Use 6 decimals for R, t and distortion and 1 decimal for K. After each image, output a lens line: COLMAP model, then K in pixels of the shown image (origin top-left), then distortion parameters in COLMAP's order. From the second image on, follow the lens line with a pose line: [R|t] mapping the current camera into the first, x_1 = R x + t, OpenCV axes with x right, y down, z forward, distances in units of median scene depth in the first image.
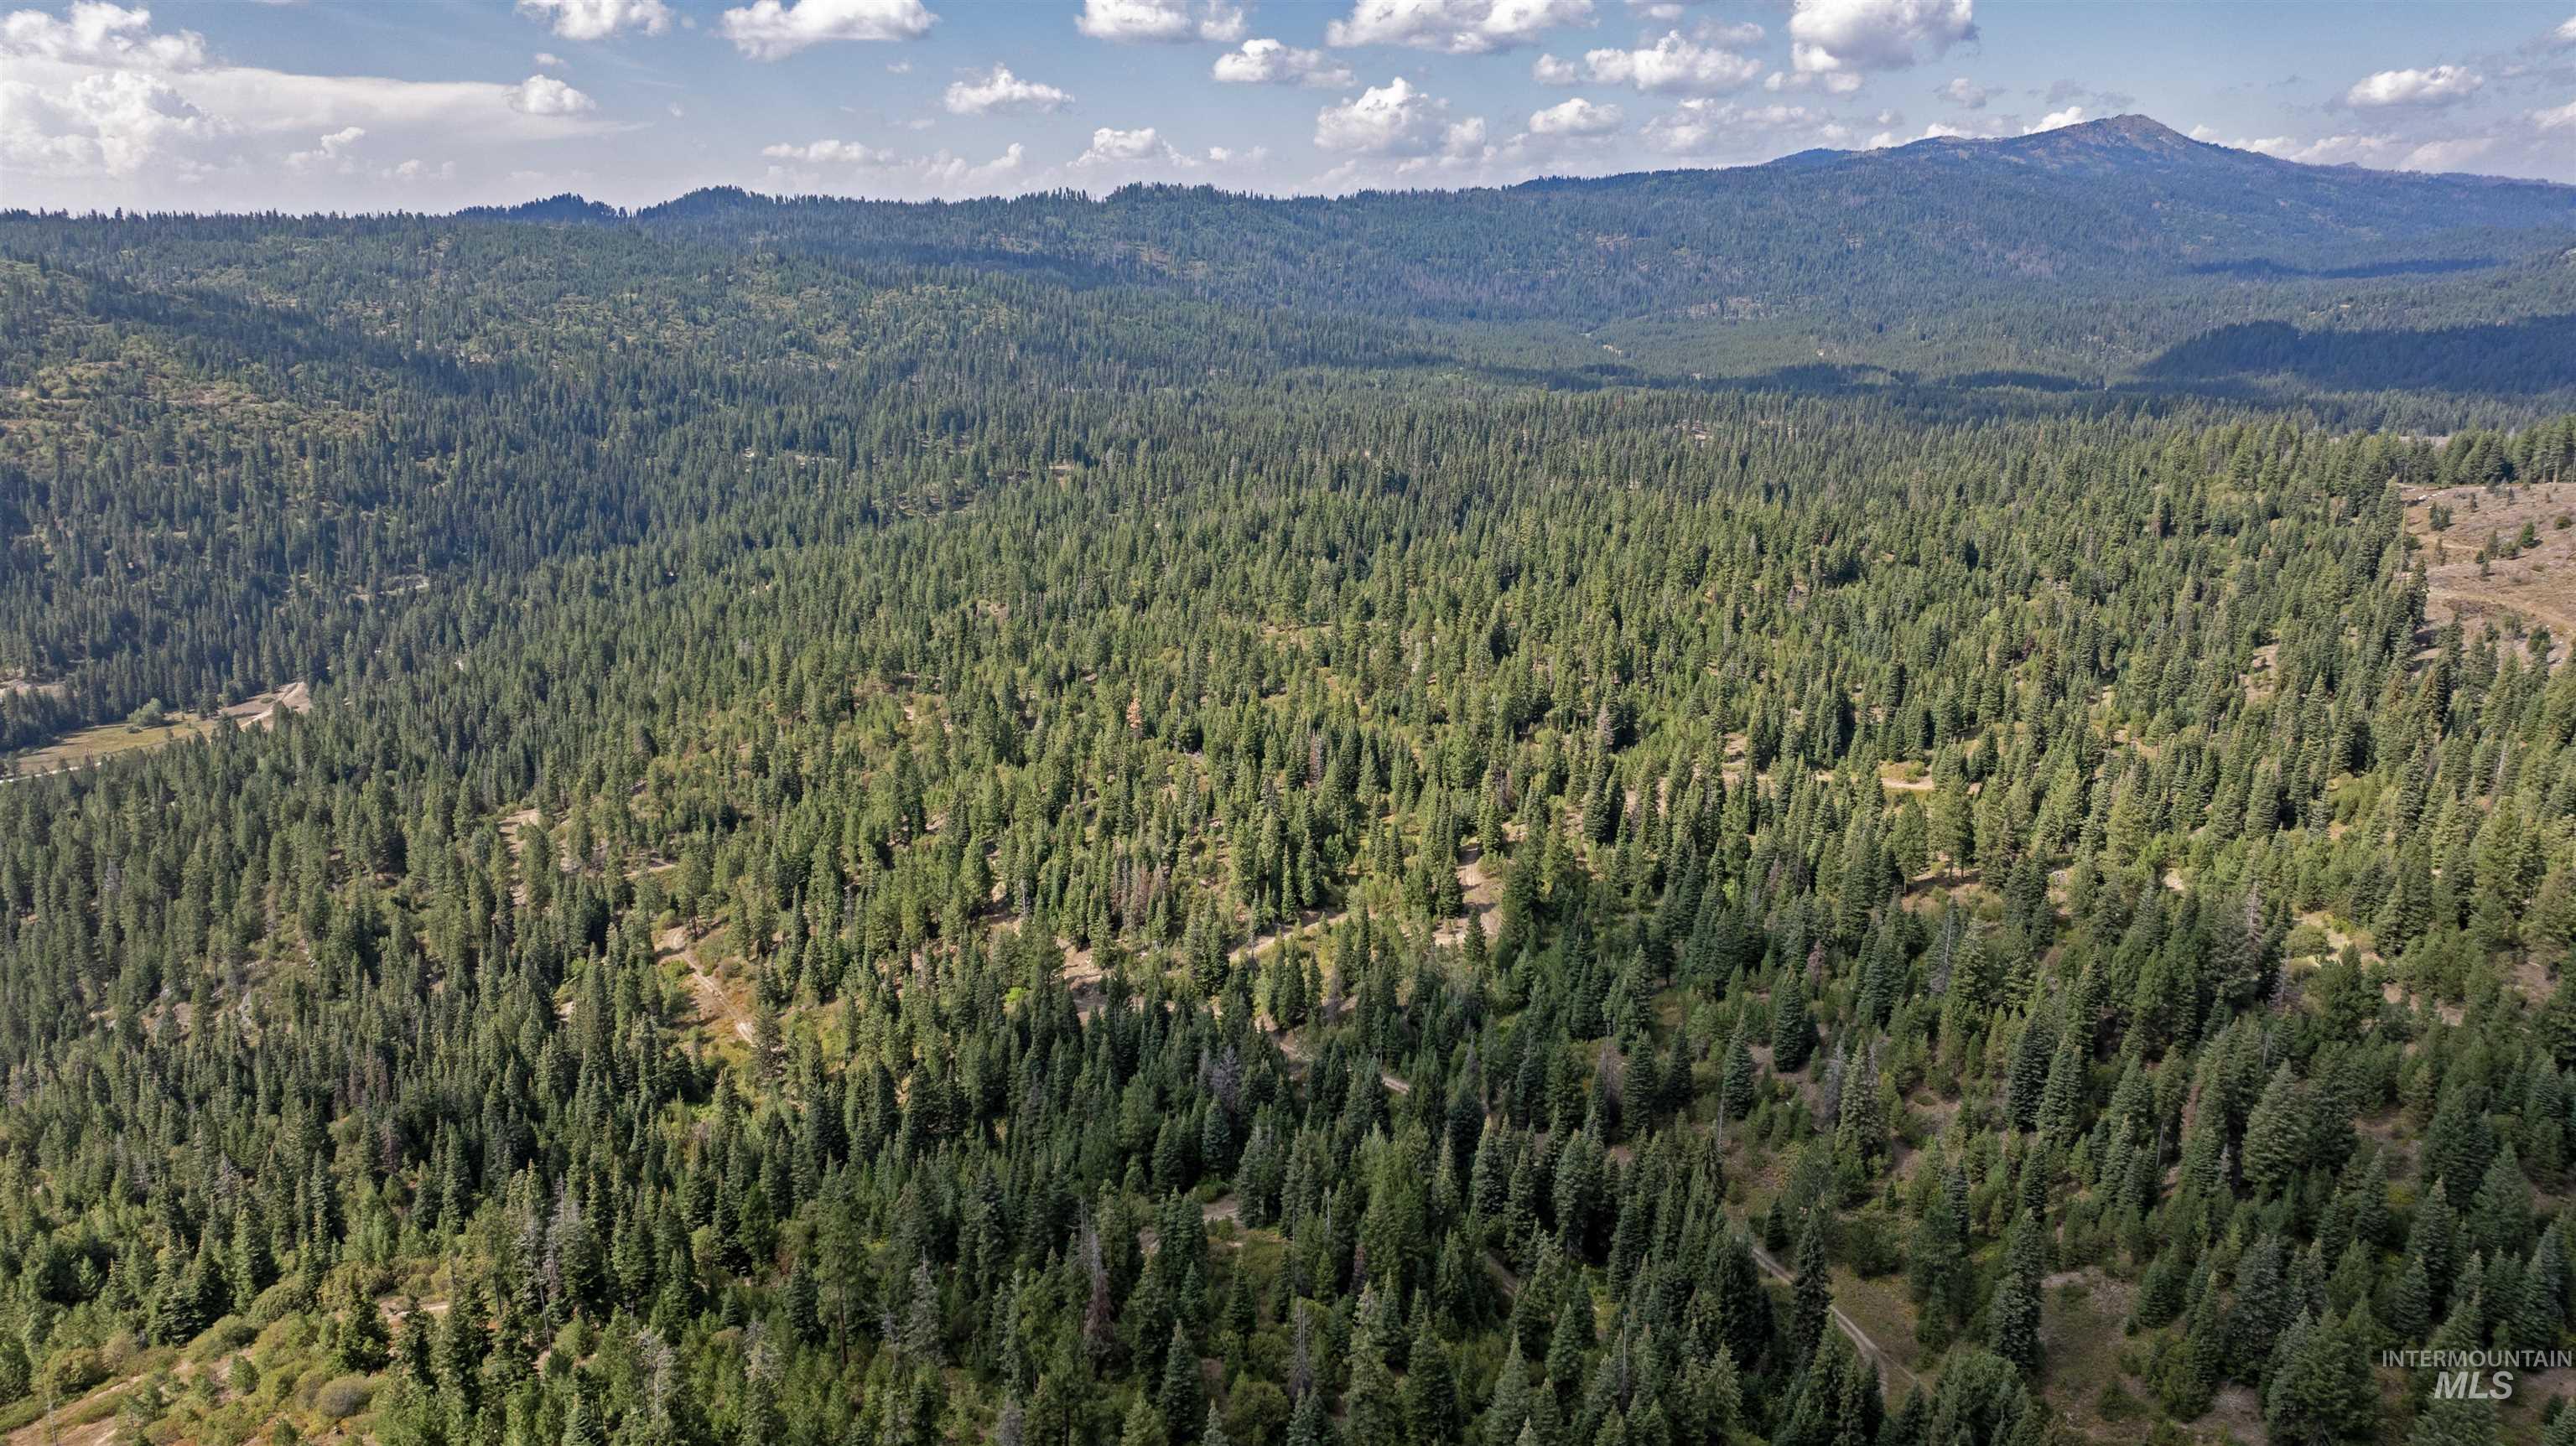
lens RADIAL K [[1798.4, 0, 1315.9], [0, 1798.4, 722.2], [0, 0, 1]] dist [-0.036974, 0.026924]
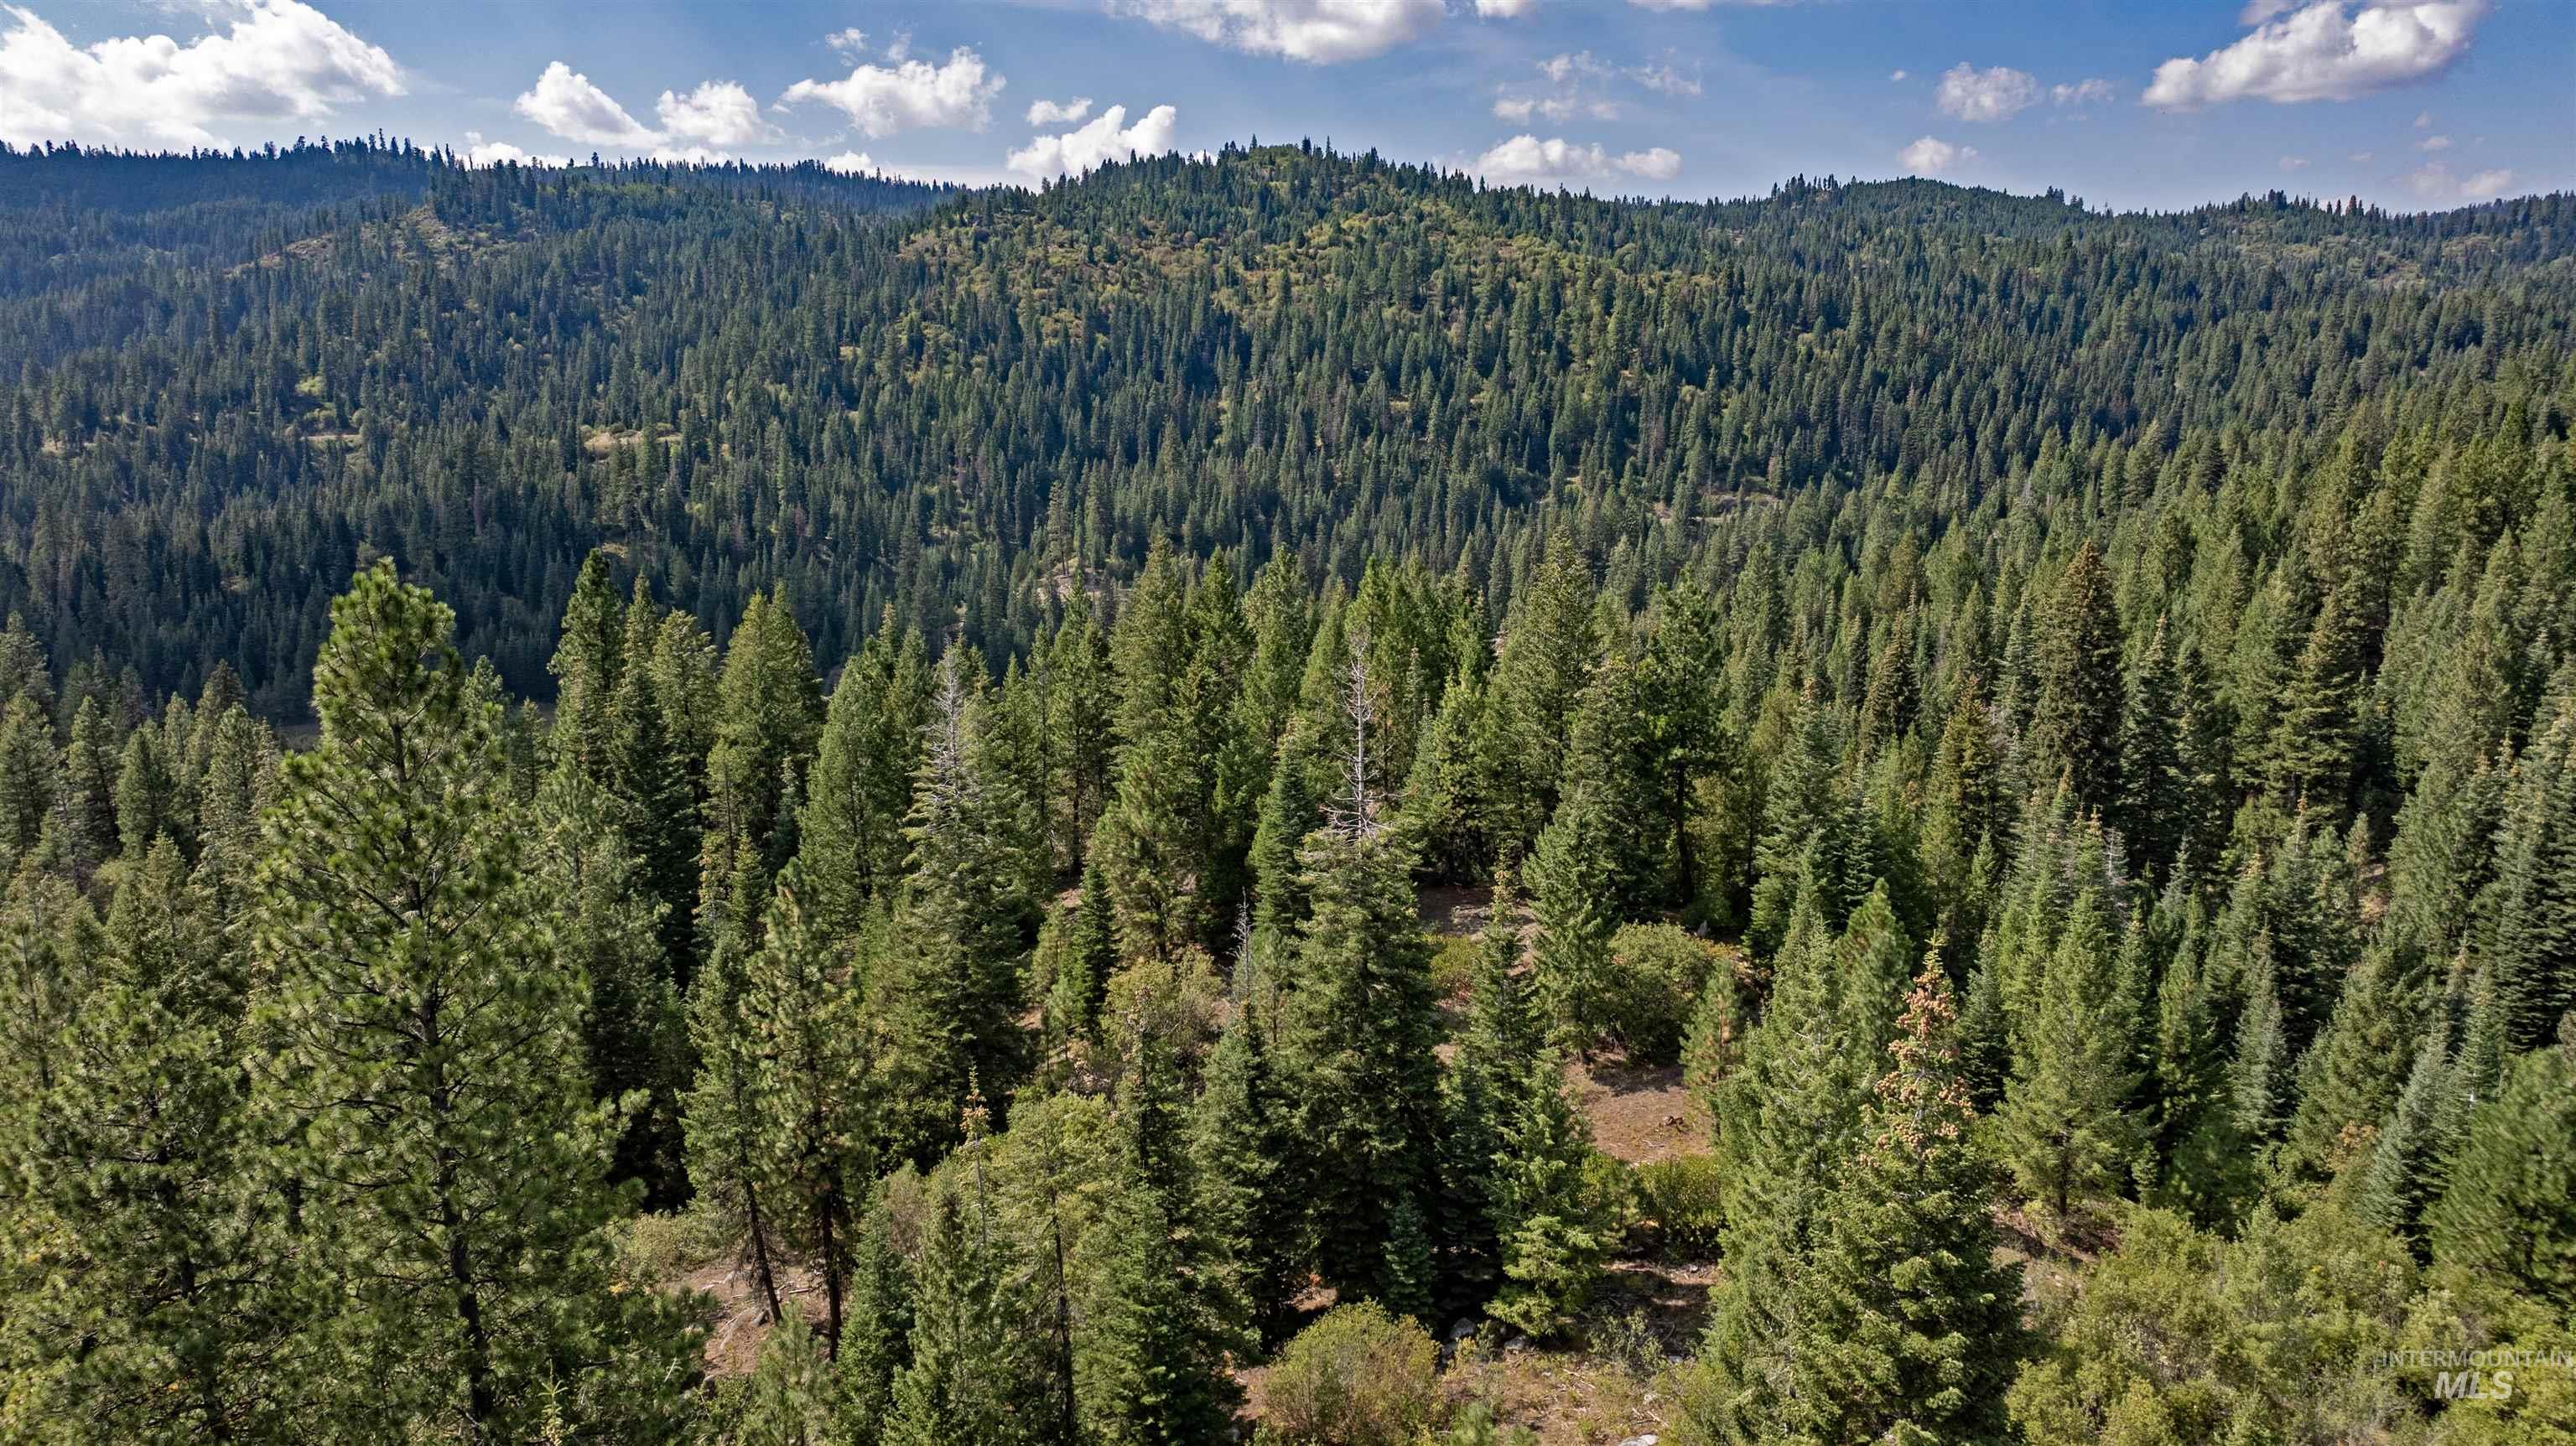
lens RADIAL K [[1798.4, 0, 1315.6], [0, 1798.4, 729.1], [0, 0, 1]] dist [-0.036974, 0.026924]
pose [[0.771447, 0.121028, -0.624678, -0.281583], [-0.160721, 0.986973, -0.007261, 0.011310], [0.615661, 0.106000, 0.780849, 0.542258]]
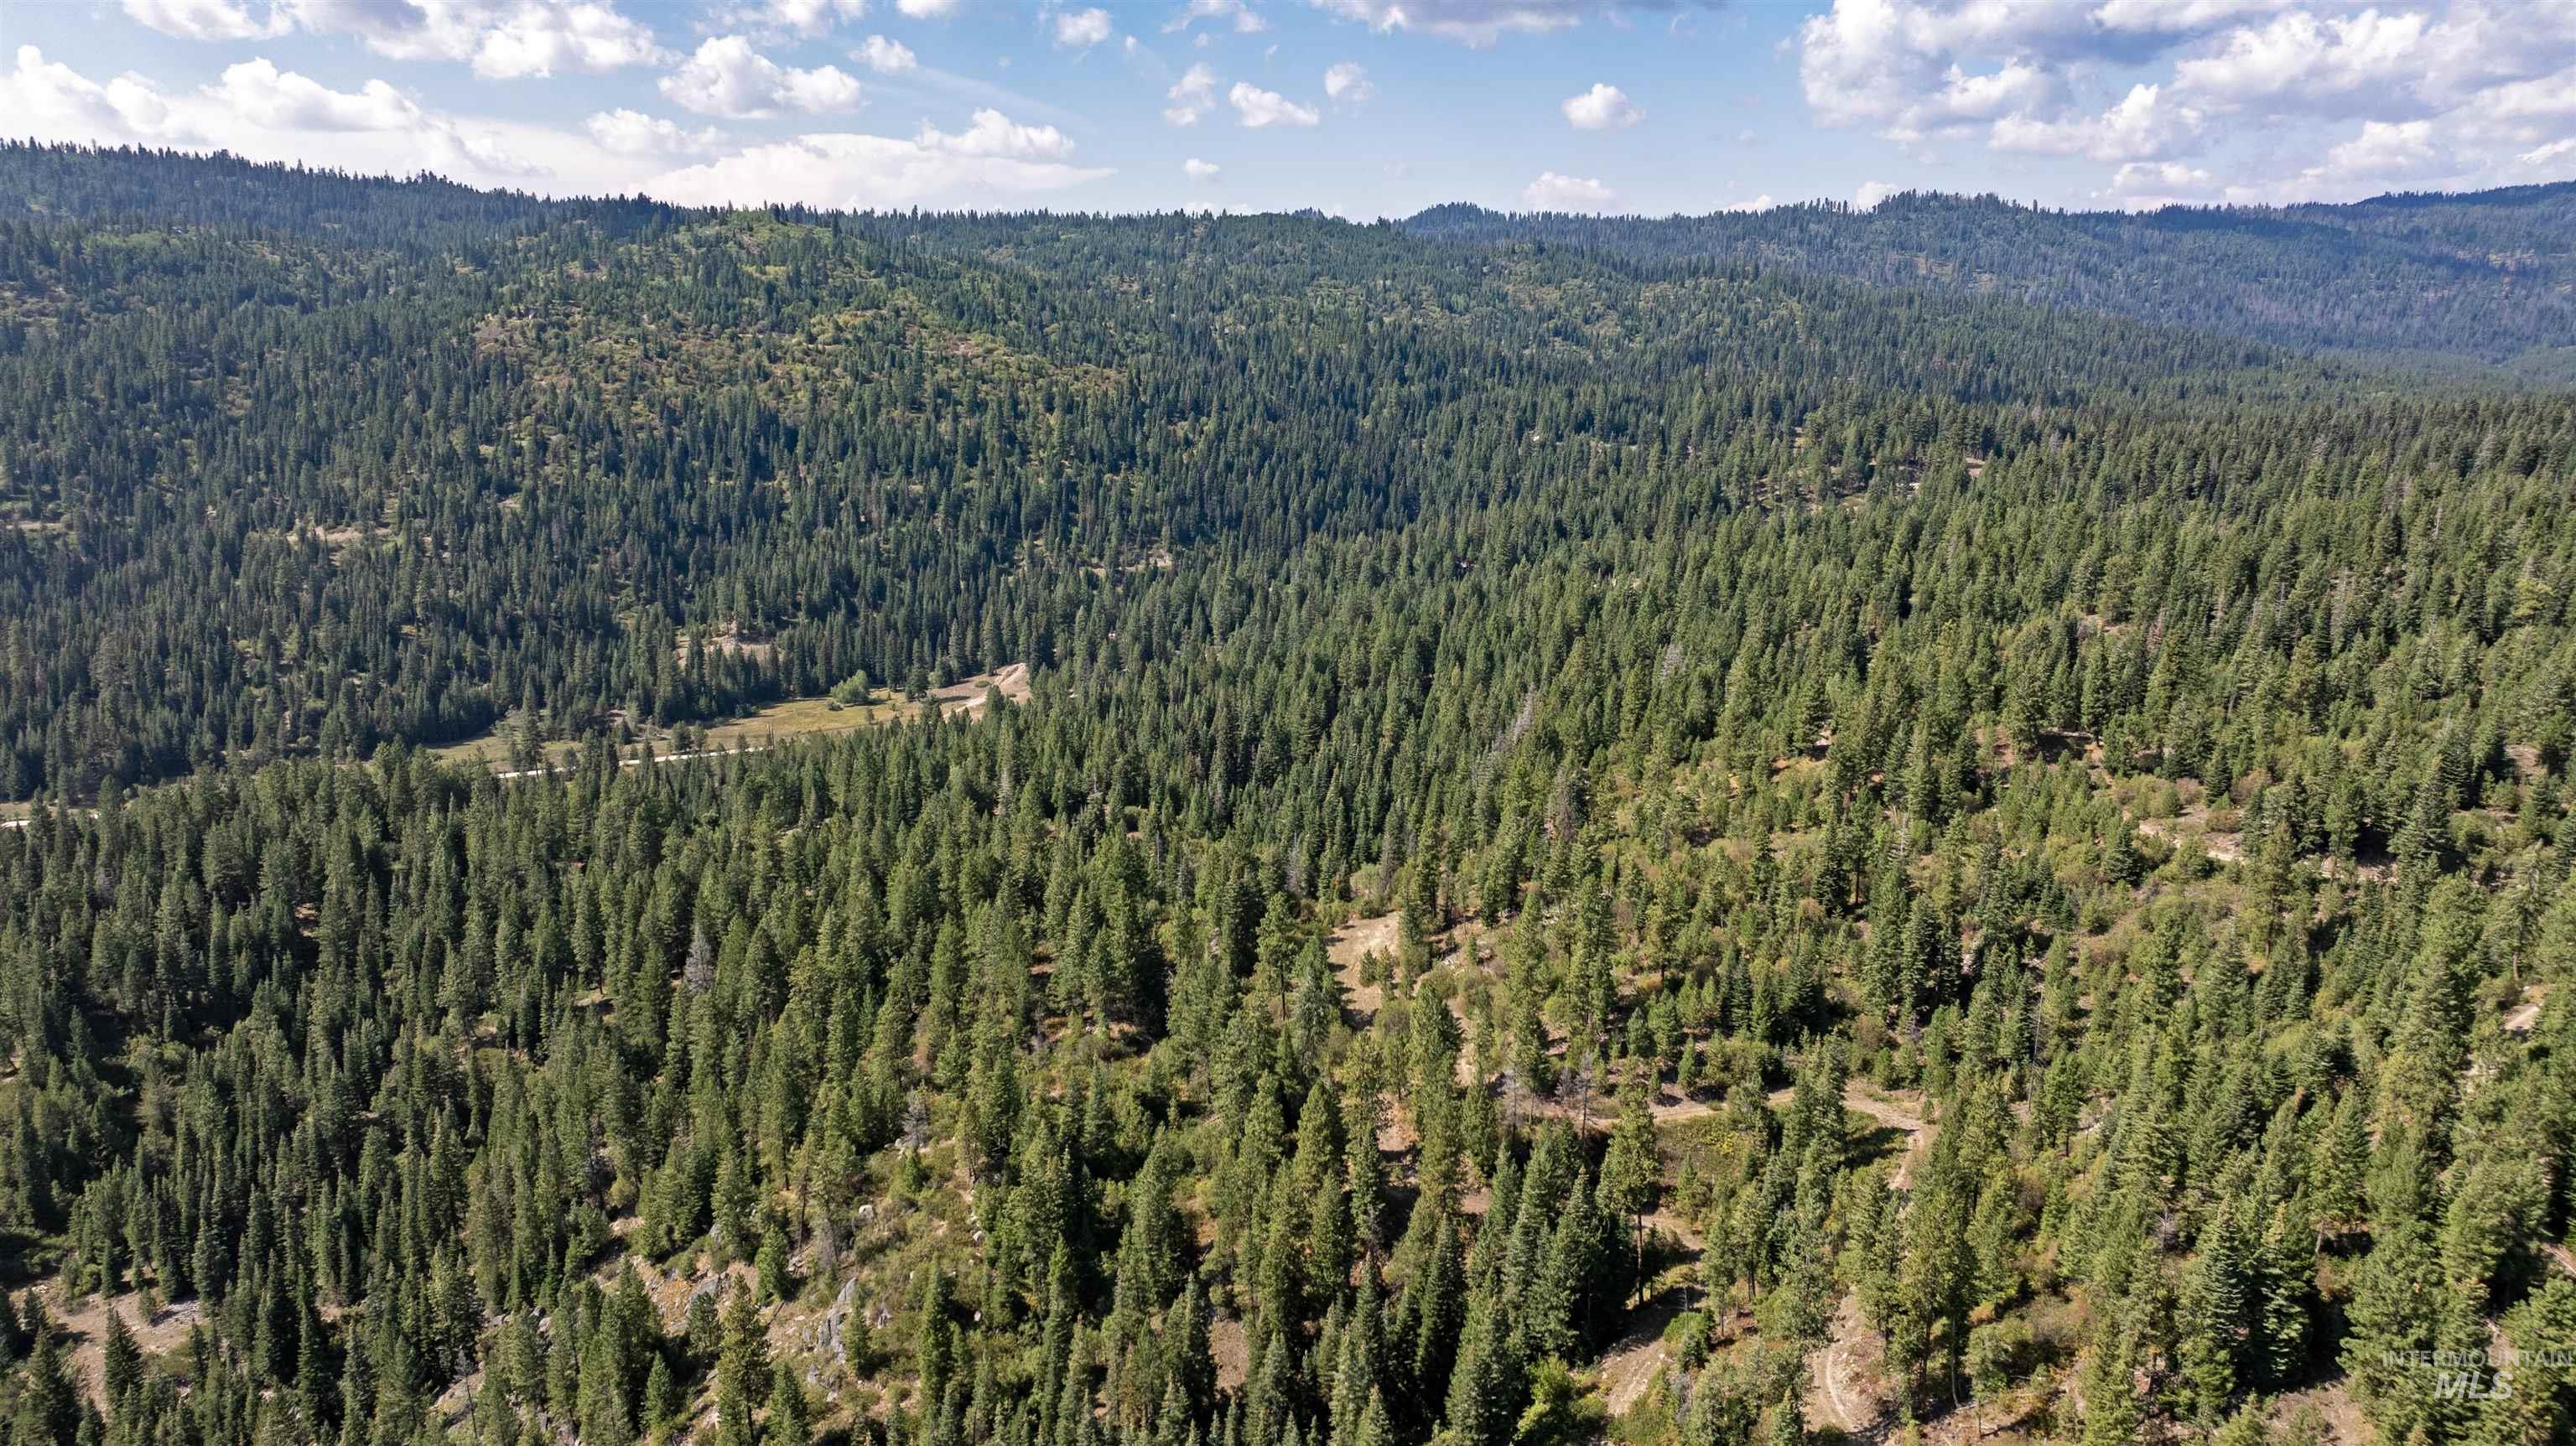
lens RADIAL K [[1798.4, 0, 1306.4], [0, 1798.4, 719.8], [0, 0, 1]] dist [-0.036974, 0.026924]
pose [[0.931527, 0.087022, -0.353107, -0.144625], [-0.097239, 0.995197, -0.011262, -0.001285], [0.350431, 0.044827, 0.935515, 0.257393]]
